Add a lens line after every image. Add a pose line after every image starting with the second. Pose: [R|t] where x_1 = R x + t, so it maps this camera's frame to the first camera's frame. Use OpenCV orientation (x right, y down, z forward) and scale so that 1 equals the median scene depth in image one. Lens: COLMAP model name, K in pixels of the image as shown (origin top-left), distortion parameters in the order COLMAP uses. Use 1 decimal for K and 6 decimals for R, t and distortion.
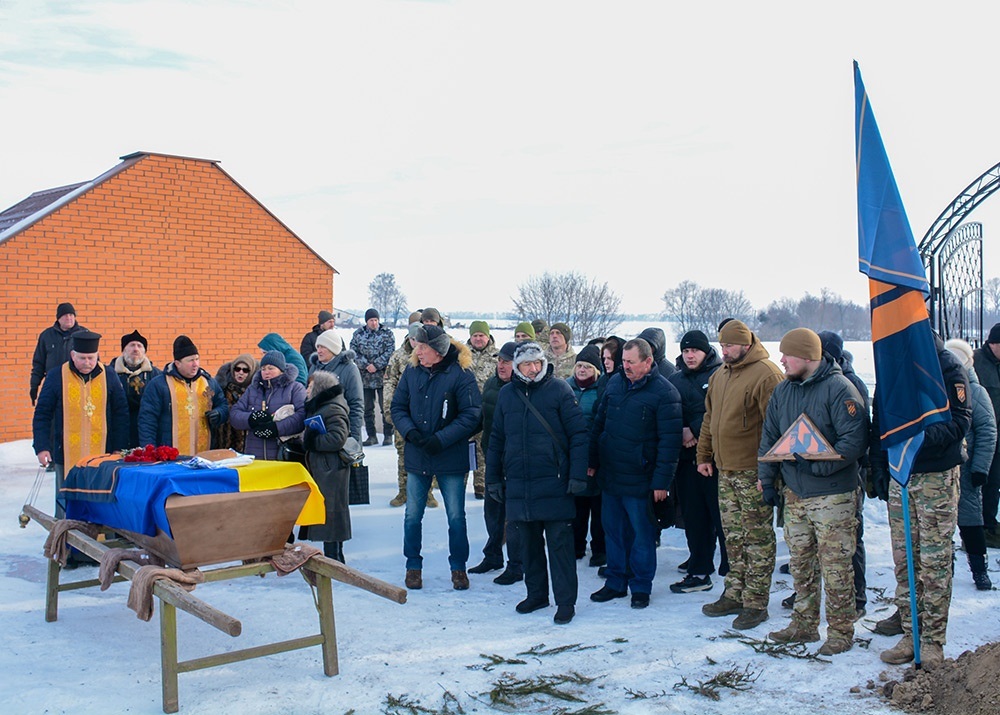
lens RADIAL K [[1021.7, 0, 519.4], [0, 1021.7, 284.7], [0, 0, 1]] dist [-0.164290, 0.110561]
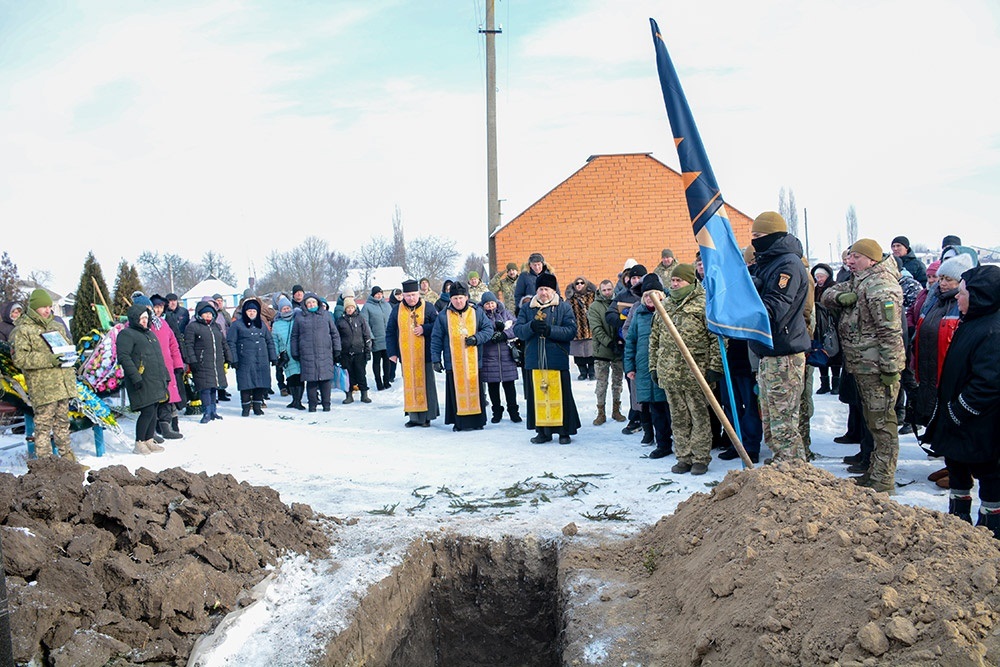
lens RADIAL K [[776.2, 0, 500.0], [0, 776.2, 333.5], [0, 0, 1]] dist [-0.151129, 0.101237]
pose [[0.727067, -0.005886, -0.686541, 0.508839], [0.089478, 0.992247, 0.086253, 0.032004], [0.680710, -0.124143, 0.721957, 0.077866]]
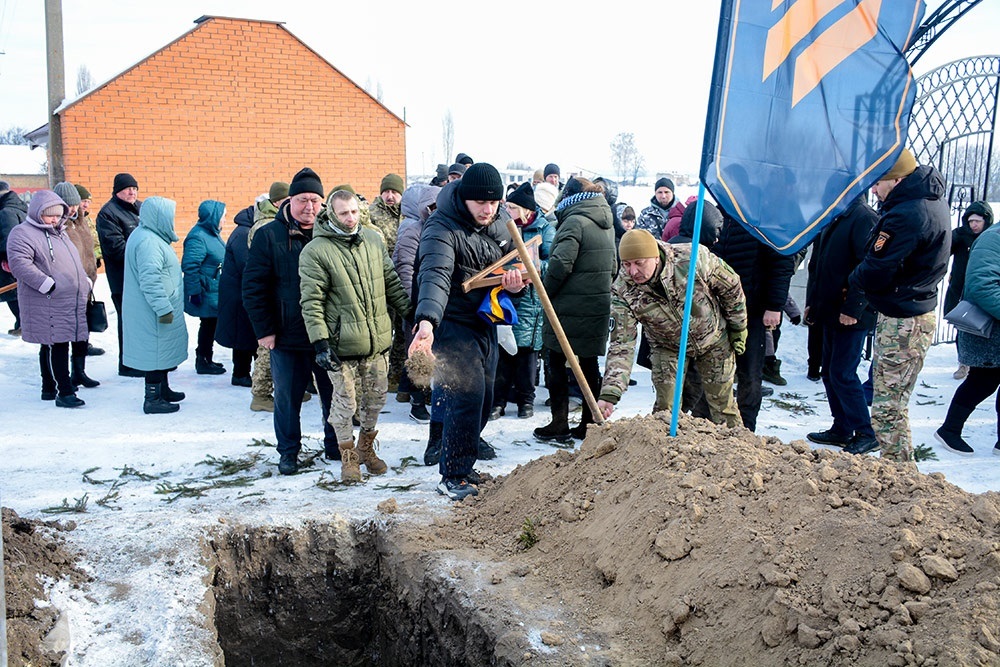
lens RADIAL K [[983.5, 0, 500.0], [0, 983.5, 333.5], [0, 0, 1]] dist [-0.059841, 0.181439]
pose [[0.966217, 0.040746, -0.254490, 0.375174], [0.008385, 0.981931, 0.189054, 0.017092], [0.257595, -0.184801, 0.948416, -0.013332]]
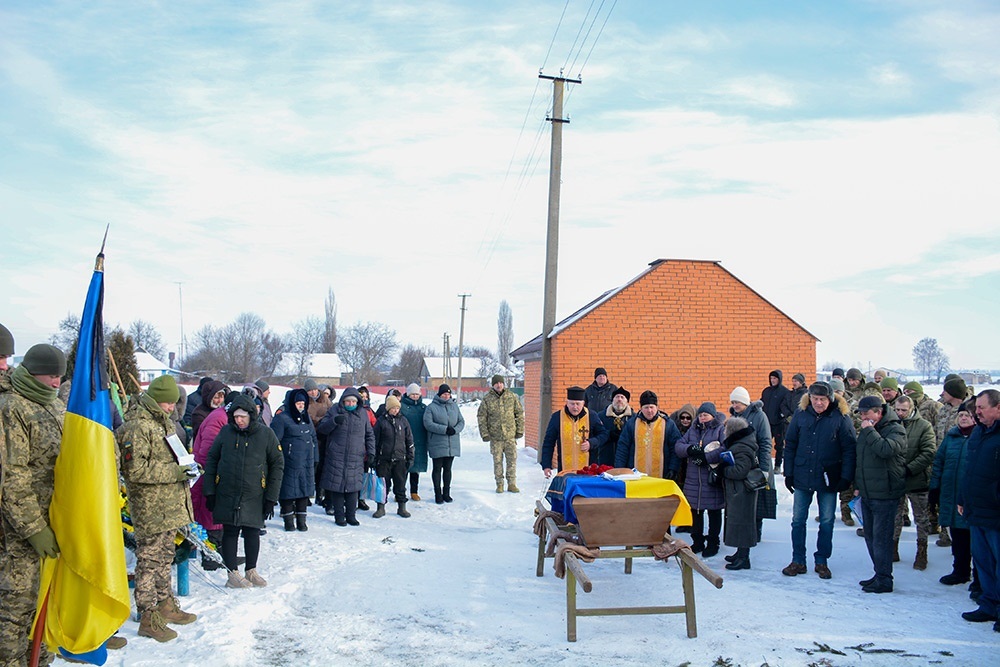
lens RADIAL K [[778.4, 0, 500.0], [0, 778.4, 333.5], [0, 0, 1]] dist [-0.139183, 0.066913]
pose [[0.794212, -0.035311, -0.606613, 0.160318], [0.020635, 0.999302, -0.031153, 0.000815], [0.607290, 0.012225, 0.794386, 0.003844]]
